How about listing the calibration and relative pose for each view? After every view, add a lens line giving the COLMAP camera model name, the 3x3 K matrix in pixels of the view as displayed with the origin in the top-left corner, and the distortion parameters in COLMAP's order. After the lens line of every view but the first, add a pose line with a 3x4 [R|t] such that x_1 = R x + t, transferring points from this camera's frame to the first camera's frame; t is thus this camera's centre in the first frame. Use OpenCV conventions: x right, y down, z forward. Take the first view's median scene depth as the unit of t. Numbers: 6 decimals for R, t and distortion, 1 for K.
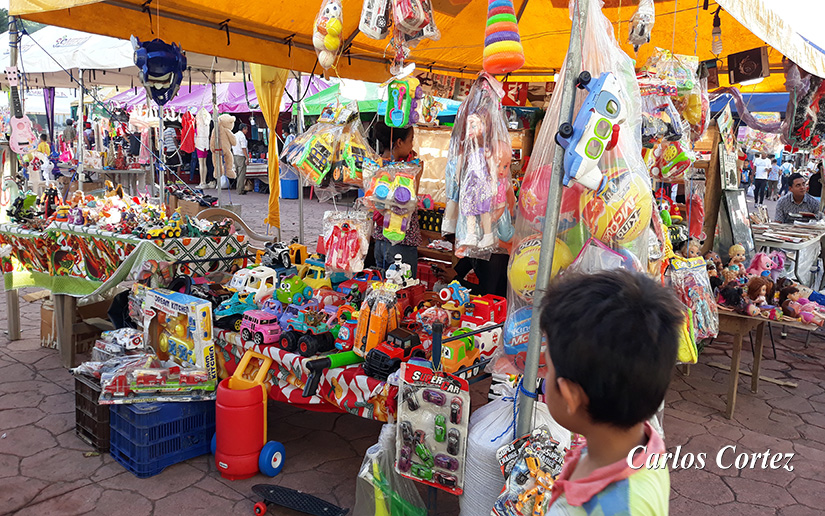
lens RADIAL K [[670.7, 0, 413.1], [0, 670.7, 233.5], [0, 0, 1]] dist [0.071884, -0.201888]
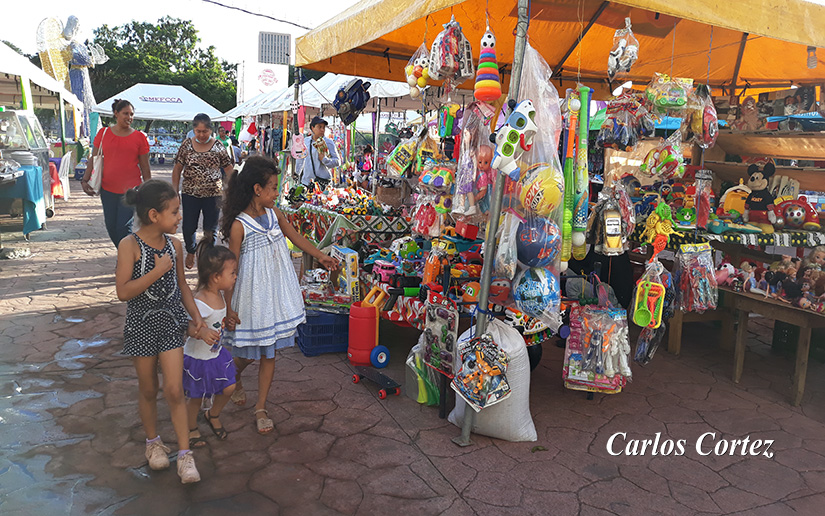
lens RADIAL K [[670.7, 0, 413.1], [0, 670.7, 233.5], [0, 0, 1]] dist [0.071884, -0.201888]
pose [[0.884618, 0.054355, -0.463138, 0.537353], [-0.065177, 0.997846, -0.007382, 0.062450], [0.461739, 0.036716, 0.886256, -0.313525]]
